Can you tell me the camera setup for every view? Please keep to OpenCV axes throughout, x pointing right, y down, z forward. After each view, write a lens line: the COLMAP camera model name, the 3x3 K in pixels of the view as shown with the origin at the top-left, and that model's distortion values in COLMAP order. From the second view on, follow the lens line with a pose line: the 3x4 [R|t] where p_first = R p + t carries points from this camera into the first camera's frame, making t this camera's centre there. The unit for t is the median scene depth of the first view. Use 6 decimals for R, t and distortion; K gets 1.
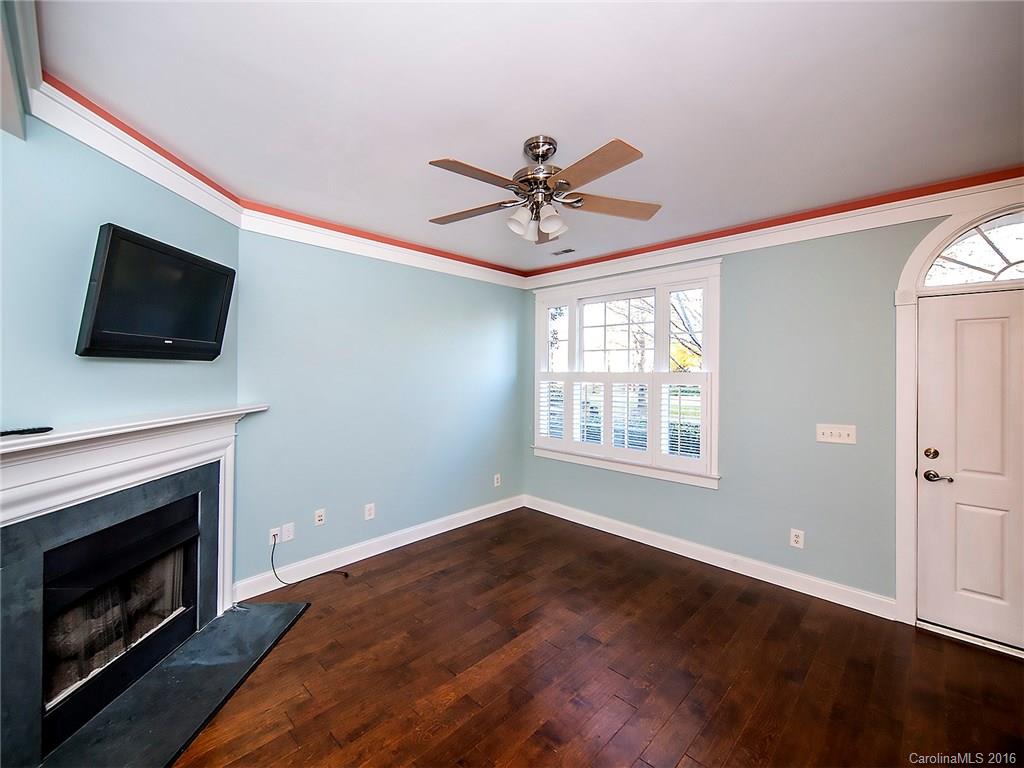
lens RADIAL K [[412.9, 0, 505.6], [0, 412.9, 374.3], [0, 0, 1]] dist [0.003409, -0.003845]
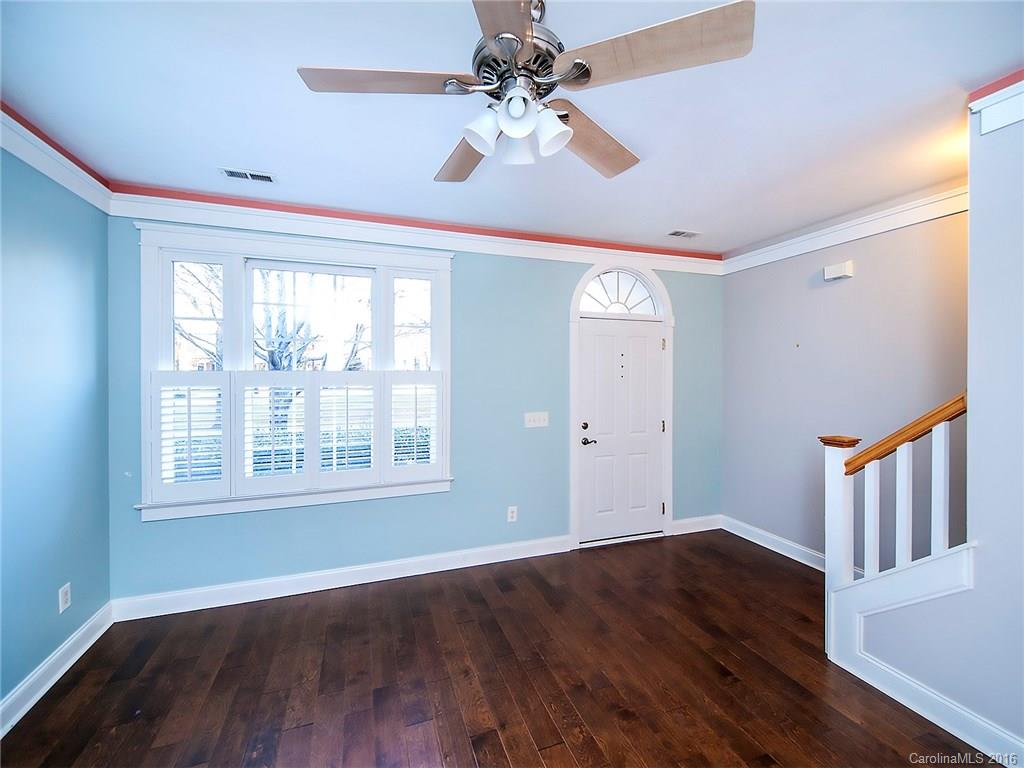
lens RADIAL K [[412.9, 0, 506.8], [0, 412.9, 379.3], [0, 0, 1]] dist [0.003409, -0.003845]
pose [[0.446653, -0.022133, 0.894434, -0.331647], [0.007618, 0.999752, 0.020935, -0.003935], [-0.894675, -0.002537, 0.446711, 0.510724]]
